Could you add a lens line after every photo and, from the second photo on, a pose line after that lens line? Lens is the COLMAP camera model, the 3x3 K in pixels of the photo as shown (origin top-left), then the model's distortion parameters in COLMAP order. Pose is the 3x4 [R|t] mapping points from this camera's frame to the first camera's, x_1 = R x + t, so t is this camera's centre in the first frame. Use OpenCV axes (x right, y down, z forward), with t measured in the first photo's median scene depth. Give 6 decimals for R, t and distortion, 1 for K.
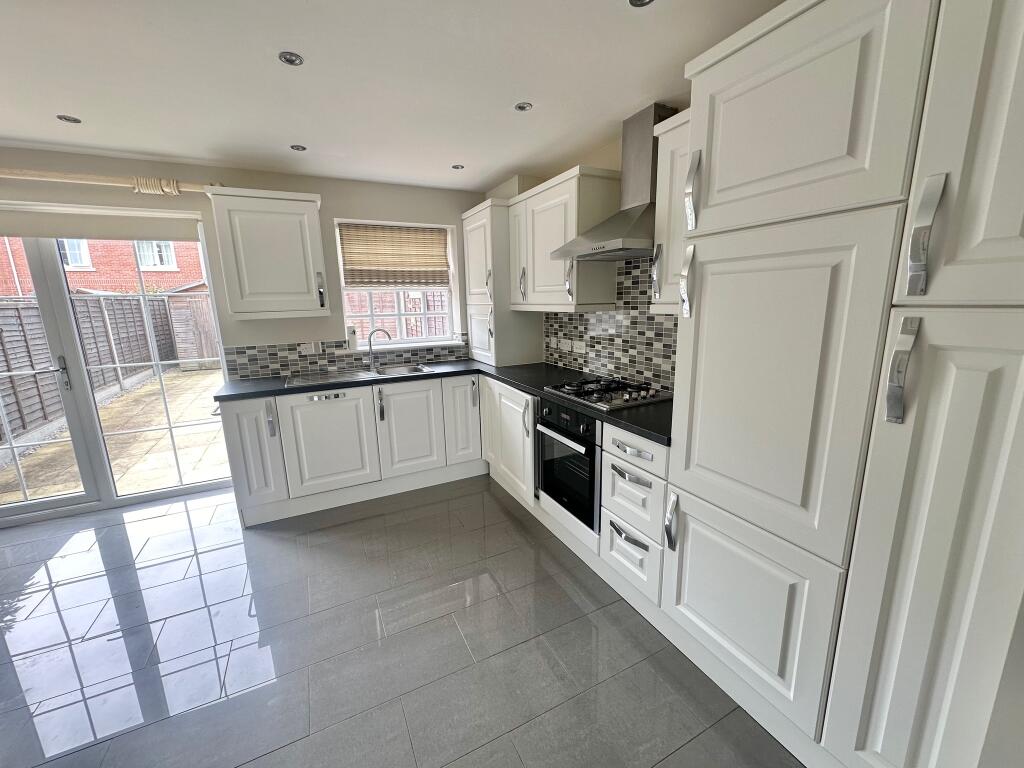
lens RADIAL K [[408.9, 0, 513.0], [0, 408.9, 383.9], [0, 0, 1]] dist [-0.002705, -0.000077]
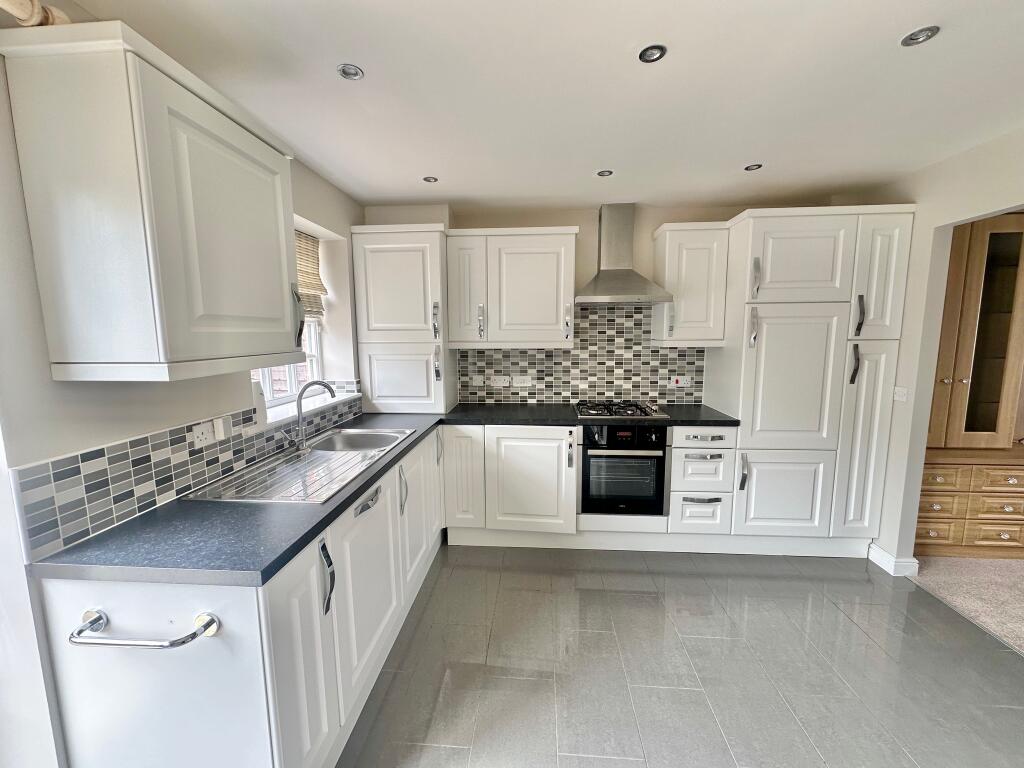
lens RADIAL K [[408.9, 0, 512.9], [0, 408.9, 383.5], [0, 0, 1]] dist [-0.002705, -0.000077]
pose [[0.509577, -0.087518, 0.855962, -0.765562], [0.170493, 0.985359, -0.000751, -0.087389], [-0.843364, 0.146318, 0.517038, 0.468726]]
